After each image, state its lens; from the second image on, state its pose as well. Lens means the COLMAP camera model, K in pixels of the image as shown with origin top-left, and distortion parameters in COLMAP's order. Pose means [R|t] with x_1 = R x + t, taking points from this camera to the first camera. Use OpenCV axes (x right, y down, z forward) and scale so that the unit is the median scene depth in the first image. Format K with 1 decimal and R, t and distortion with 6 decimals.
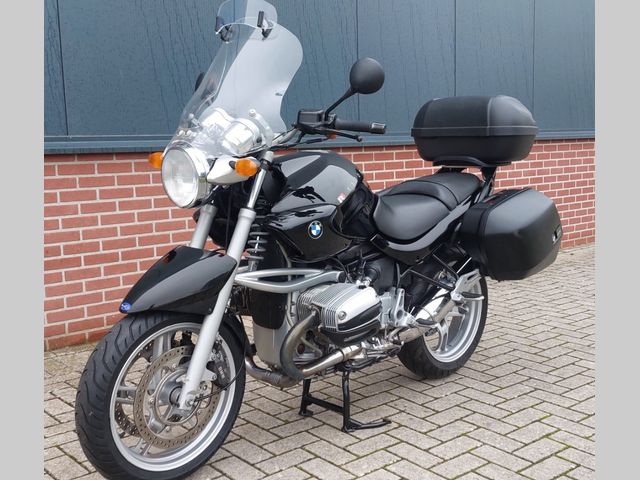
lens RADIAL K [[793.4, 0, 320.0], [0, 793.4, 240.0], [0, 0, 1]] dist [0.116027, 0.001672]
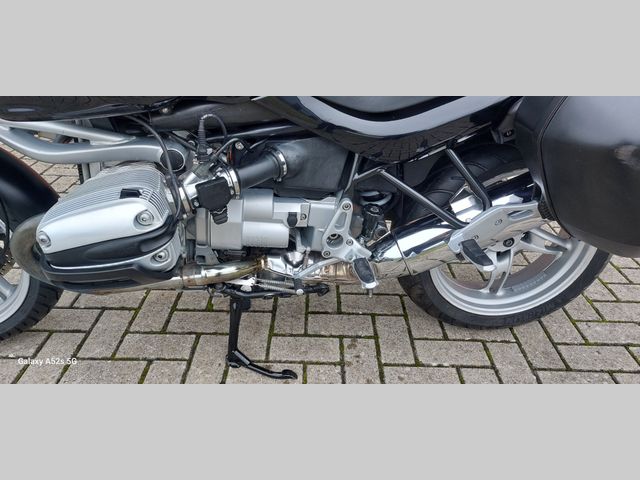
lens RADIAL K [[474.9, 0, 327.1], [0, 474.9, 238.9], [0, 0, 1]] dist [0.049040, -0.003427]
pose [[0.766776, 0.347288, -0.539857, 0.324675], [-0.129033, 0.907233, 0.400349, -0.052034], [0.628812, -0.237318, 0.740456, 0.847203]]
